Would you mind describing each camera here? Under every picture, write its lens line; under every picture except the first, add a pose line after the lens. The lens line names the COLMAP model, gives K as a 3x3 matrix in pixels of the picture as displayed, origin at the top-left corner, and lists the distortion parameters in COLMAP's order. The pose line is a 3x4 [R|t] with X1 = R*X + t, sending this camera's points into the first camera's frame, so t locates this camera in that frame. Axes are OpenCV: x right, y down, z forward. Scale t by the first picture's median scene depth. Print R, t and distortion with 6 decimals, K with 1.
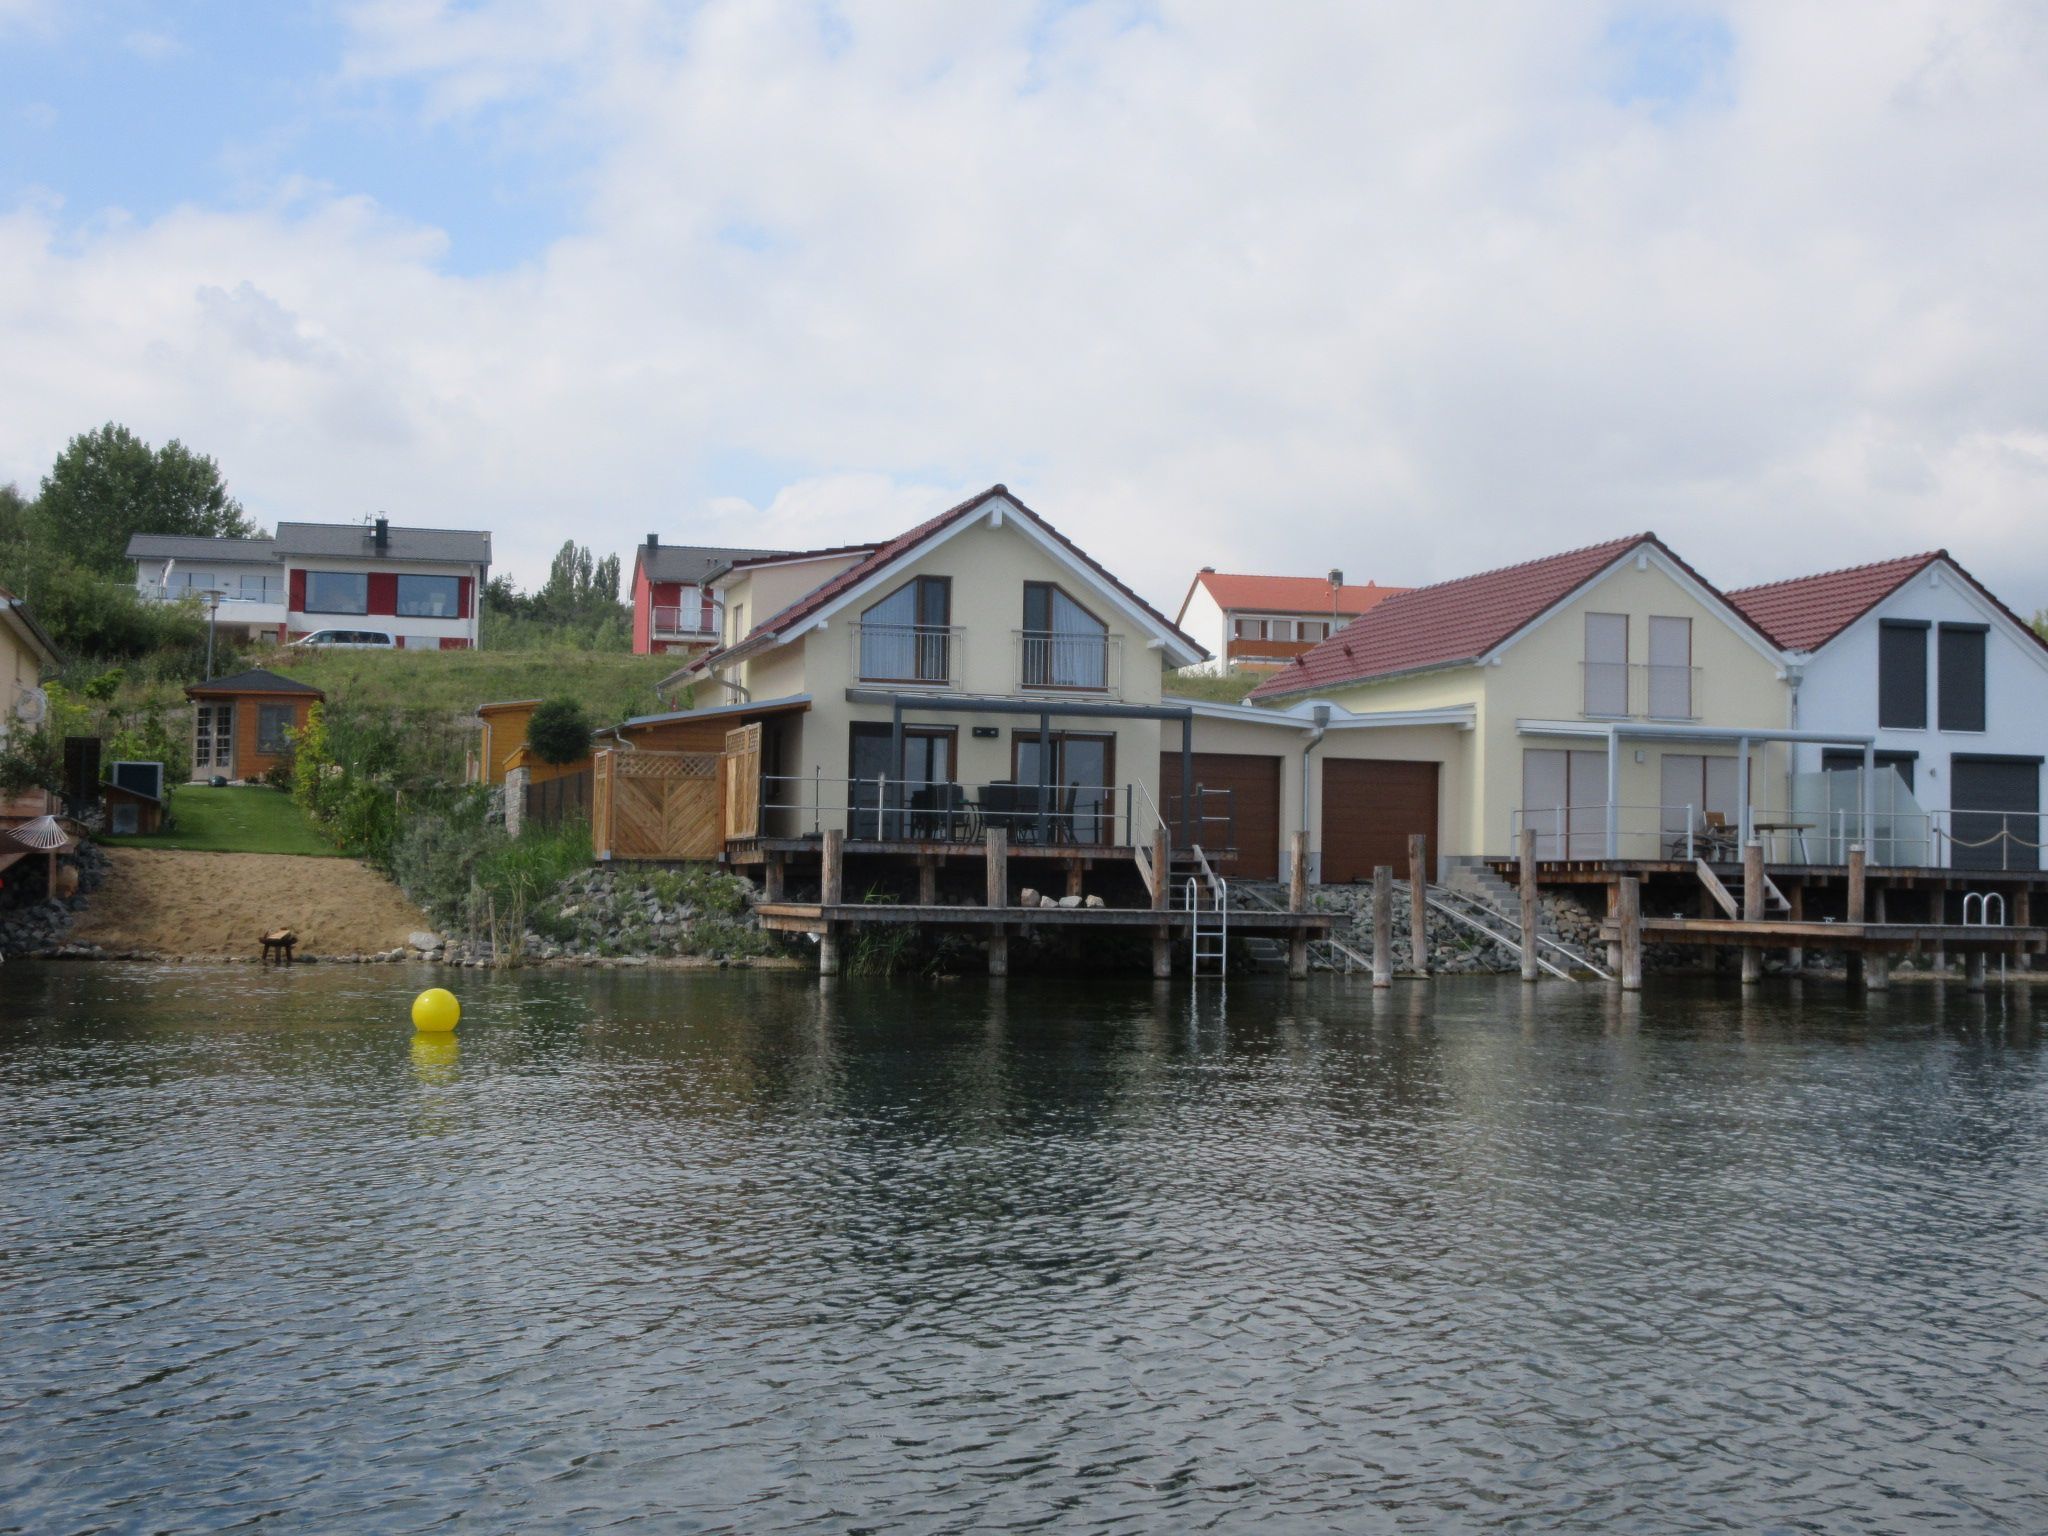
lens RADIAL K [[2602.9, 0, 1069.6], [0, 2602.9, 766.7], [0, 0, 1]] dist [-0.017291, -0.051150]
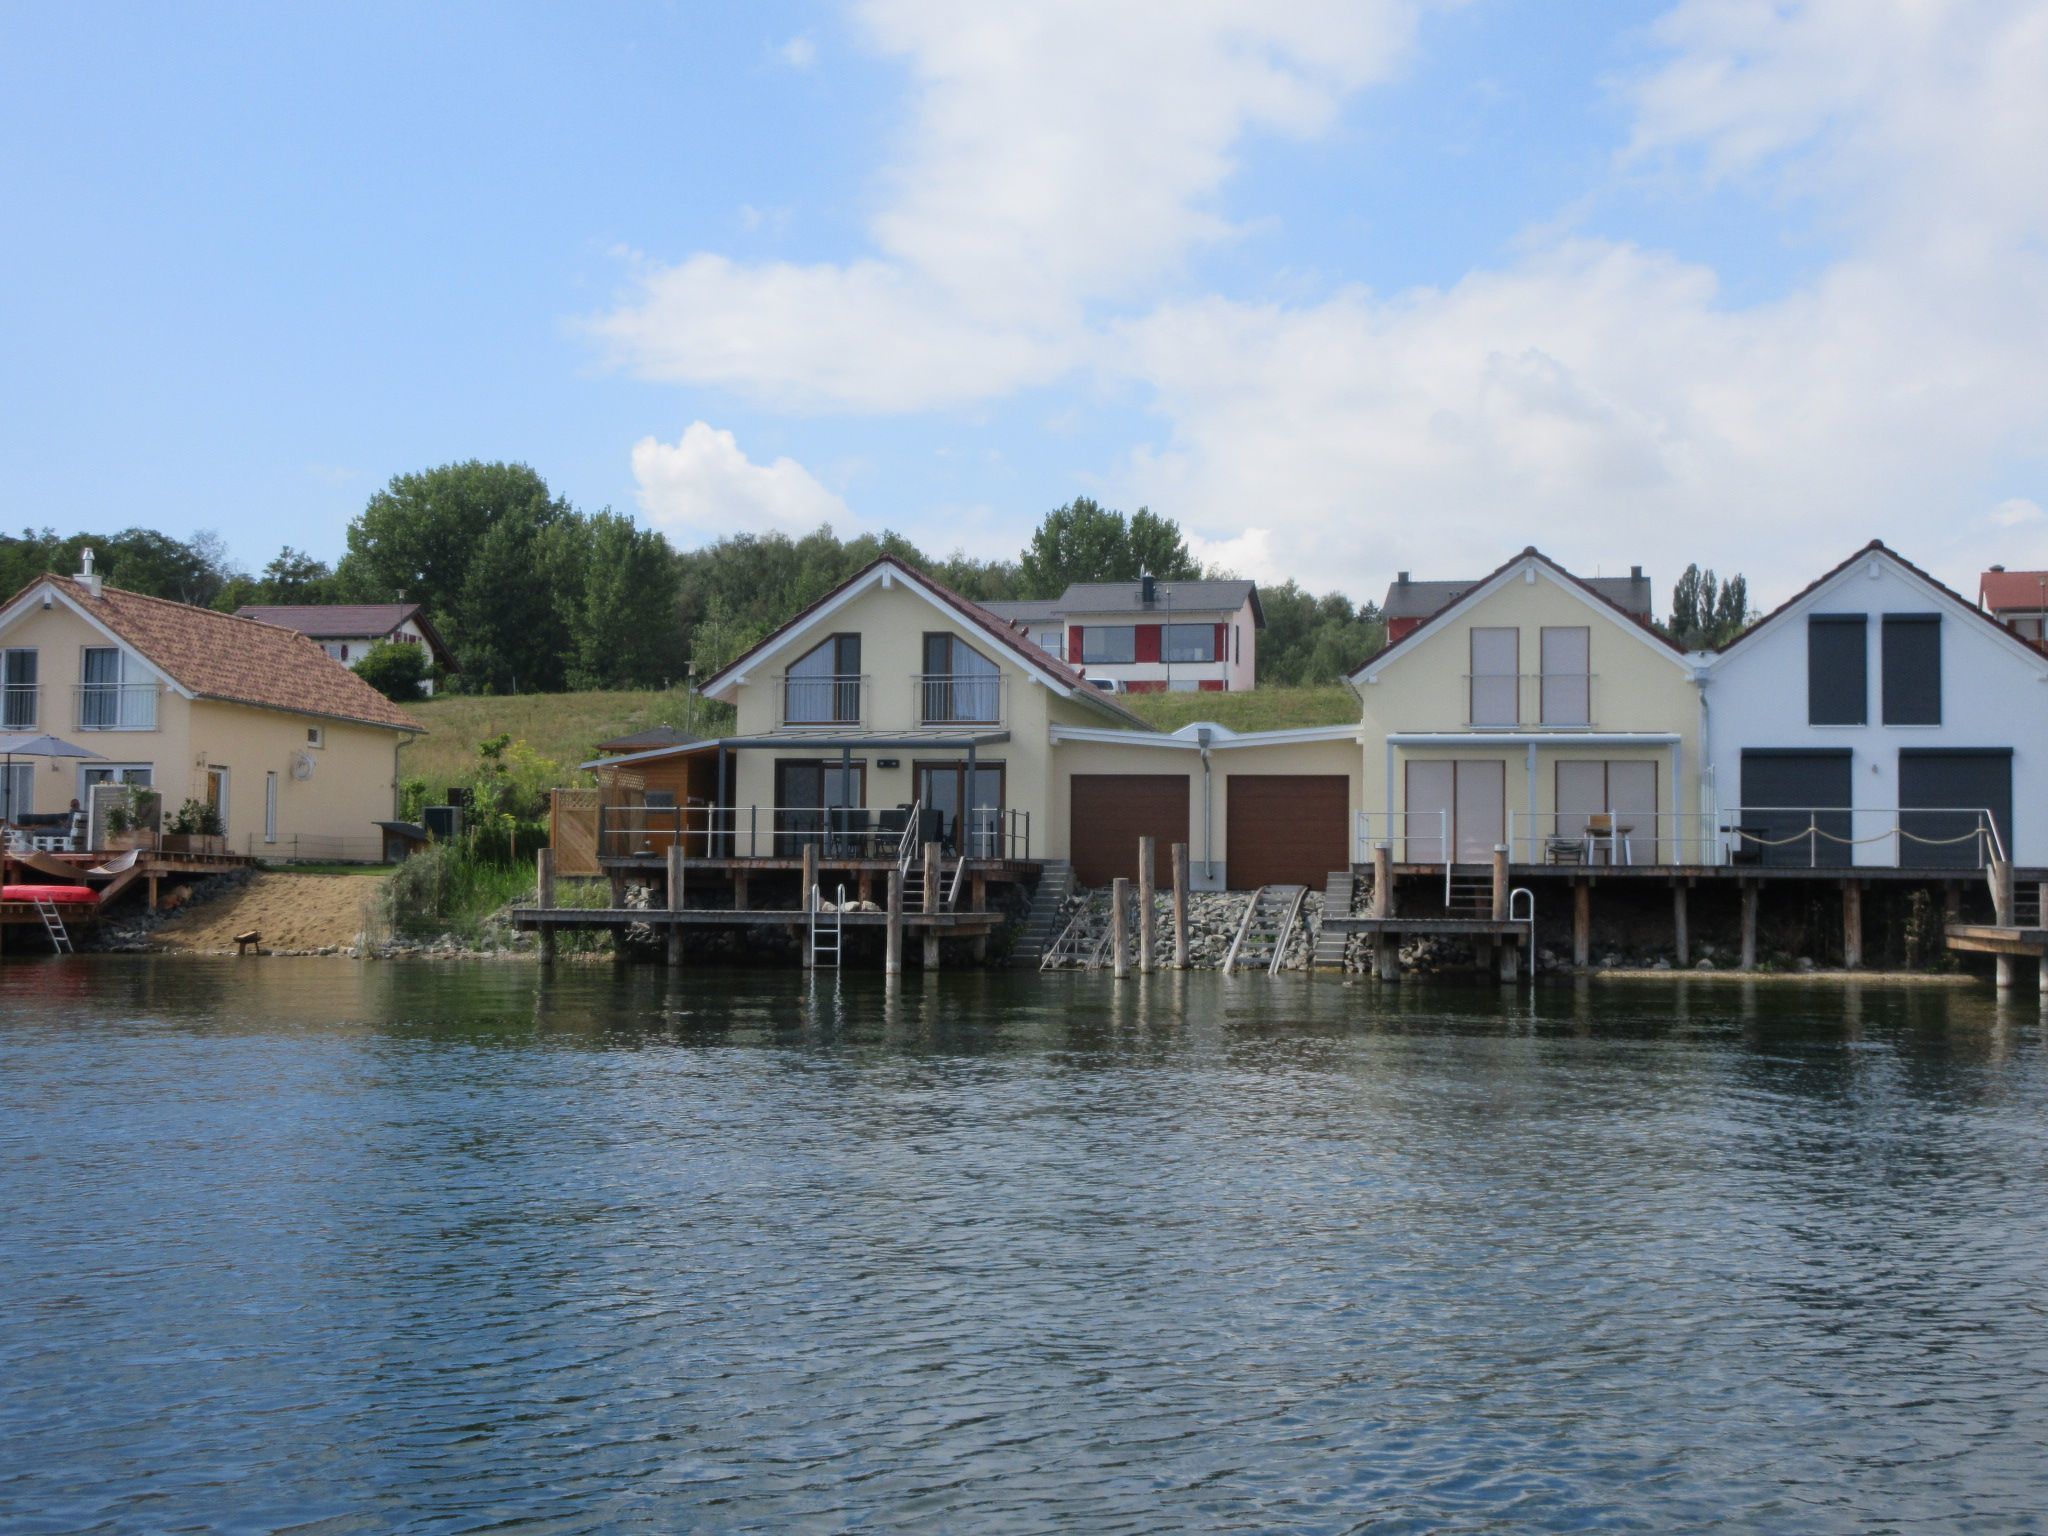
lens RADIAL K [[2602.9, 0, 1069.6], [0, 2602.9, 766.7], [0, 0, 1]] dist [-0.017291, -0.051150]
pose [[0.887958, -0.033649, -0.458692, 0.549155], [0.029113, 0.999432, -0.016959, 0.009859], [0.459002, 0.001705, 0.888434, -0.004316]]
